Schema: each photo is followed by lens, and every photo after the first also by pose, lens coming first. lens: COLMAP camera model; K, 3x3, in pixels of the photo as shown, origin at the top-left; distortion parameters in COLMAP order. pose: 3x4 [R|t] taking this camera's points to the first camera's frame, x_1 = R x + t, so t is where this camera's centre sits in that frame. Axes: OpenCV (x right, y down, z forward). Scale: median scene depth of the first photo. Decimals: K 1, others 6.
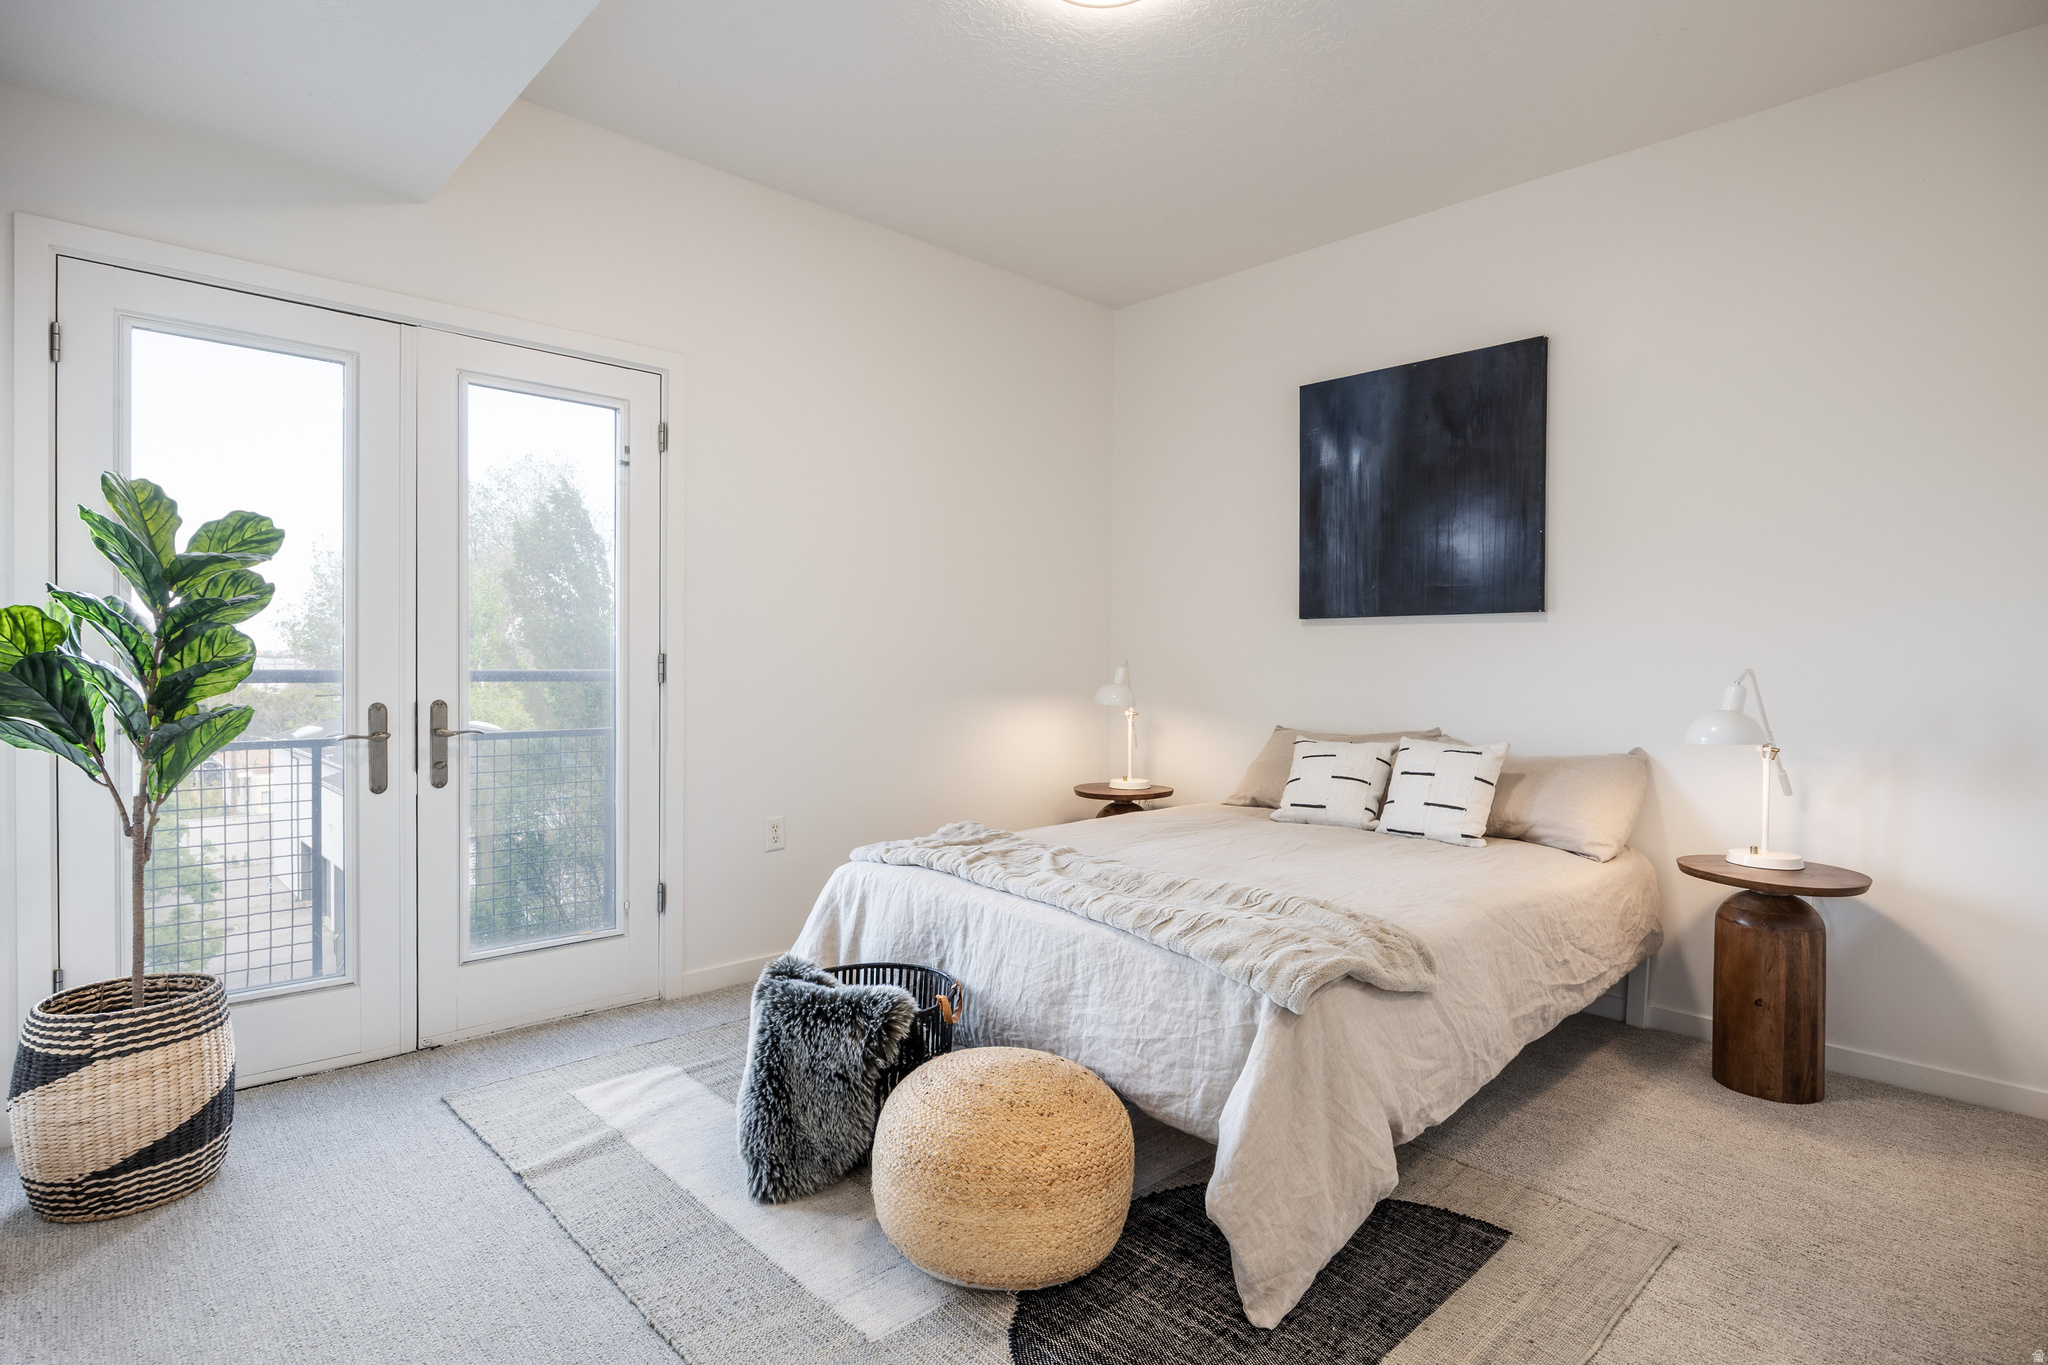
lens RADIAL K [[1053.7, 0, 1042.0], [0, 1053.7, 683.1], [0, 0, 1]] dist [-0.003355, -0.000480]
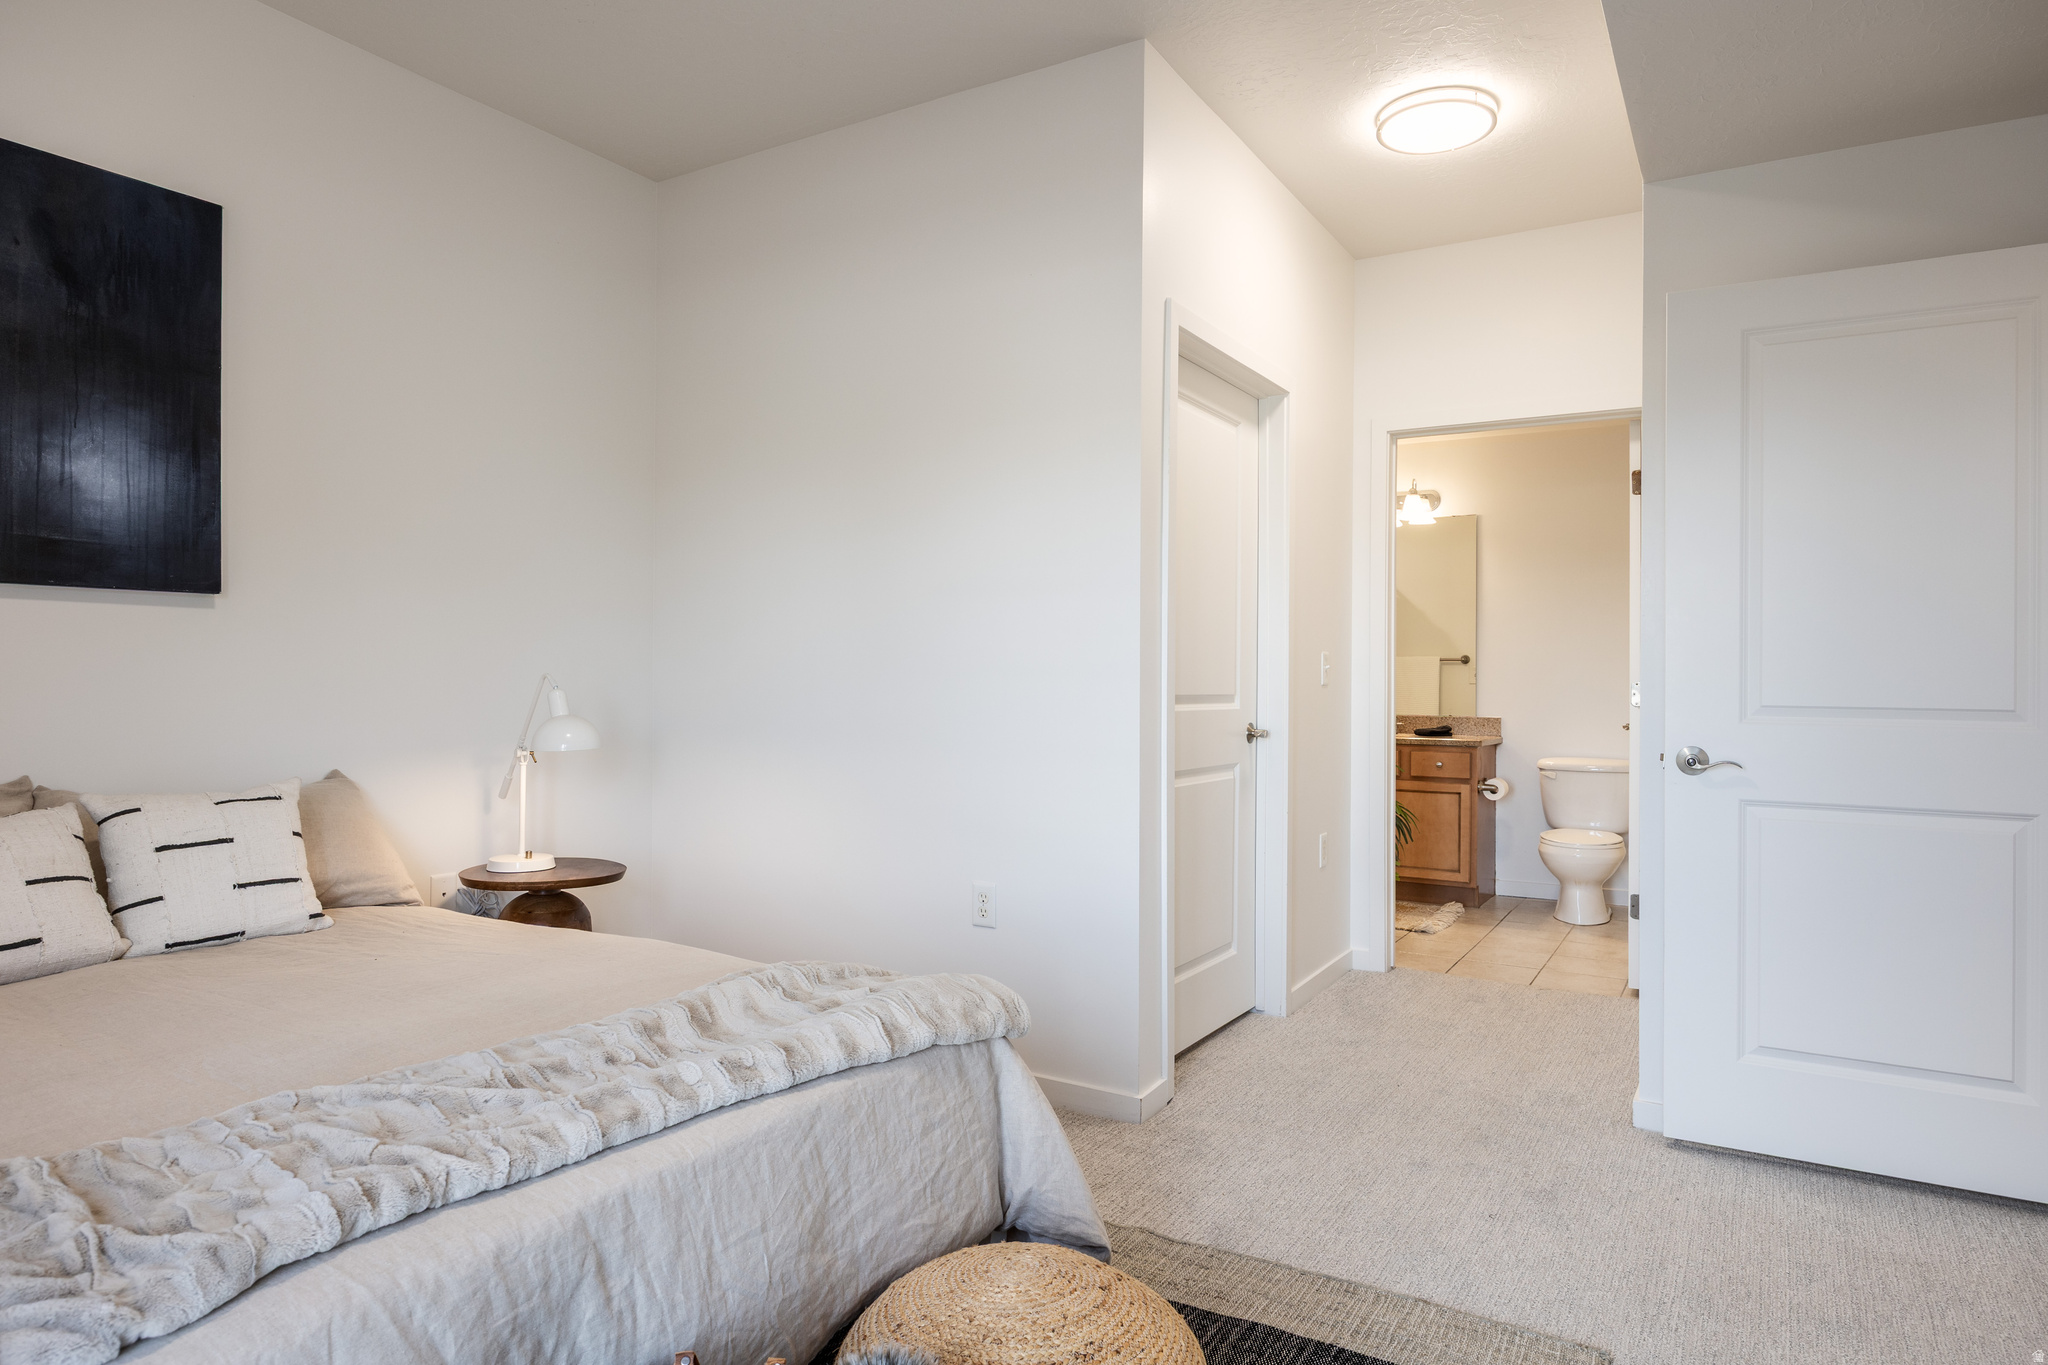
lens RADIAL K [[1209.8, 0, 1021.1], [0, 1209.8, 654.7], [0, 0, 1]] dist [0.001159, -0.000188]
pose [[-0.251683, 0.001147, 0.967809, -0.480101], [0.008389, 0.999964, 0.000997, -0.024496], [-0.967773, 0.008369, -0.251684, 0.726514]]
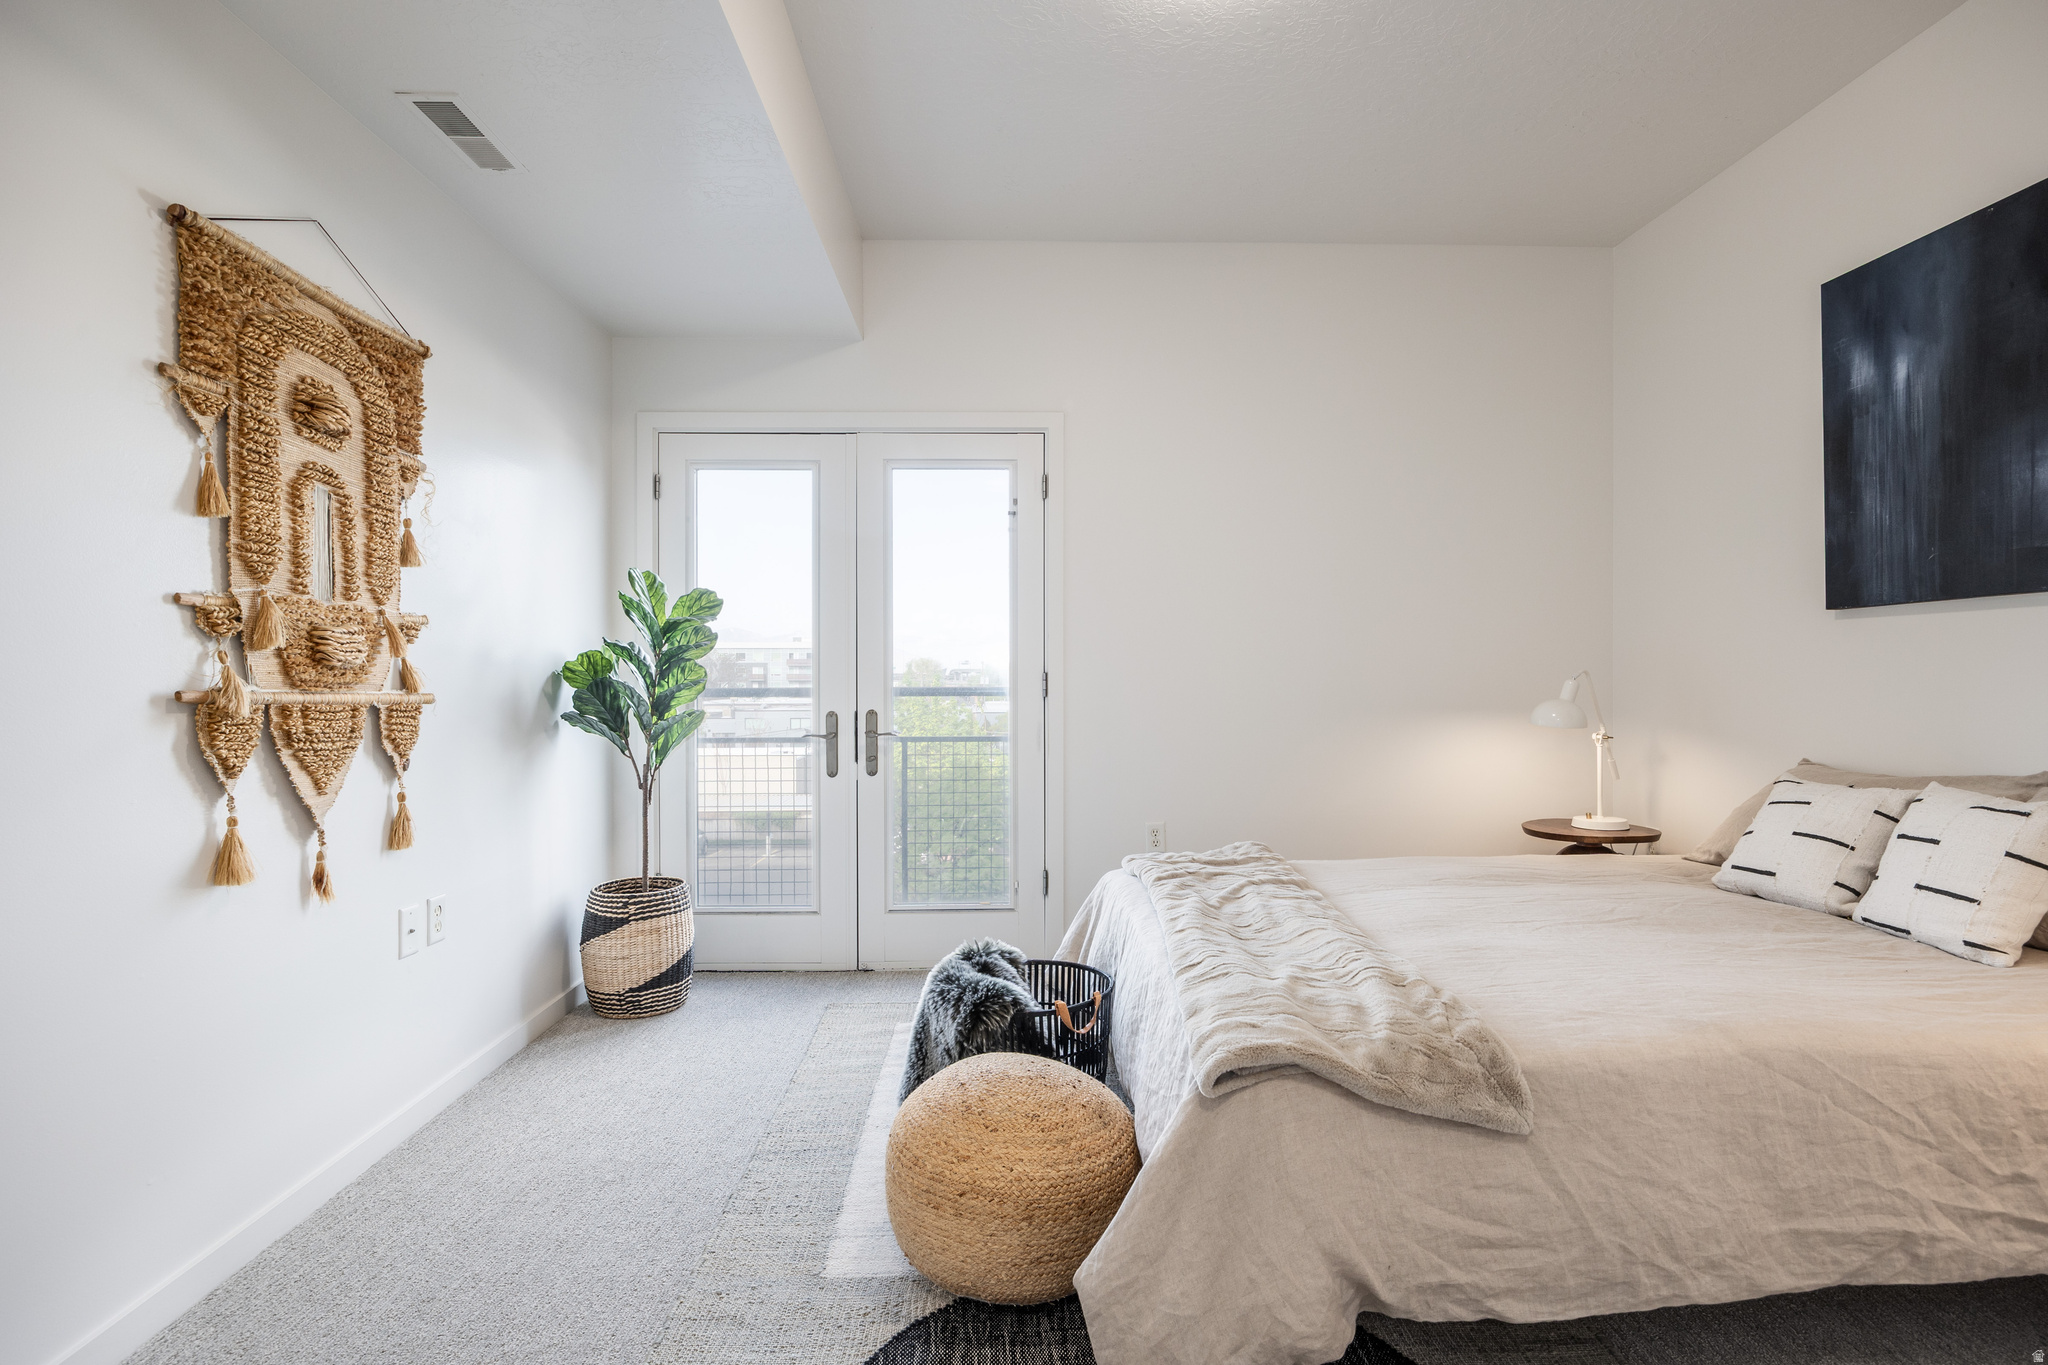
lens RADIAL K [[990.1, 0, 1029.4], [0, 990.1, 690.8], [0, 0, 1]] dist [-0.006585, -0.000158]
pose [[0.740046, -0.002621, -0.672551, 0.371070], [-0.004052, 0.999957, -0.008356, 0.001669], [0.672544, 0.008909, 0.740003, 0.184150]]
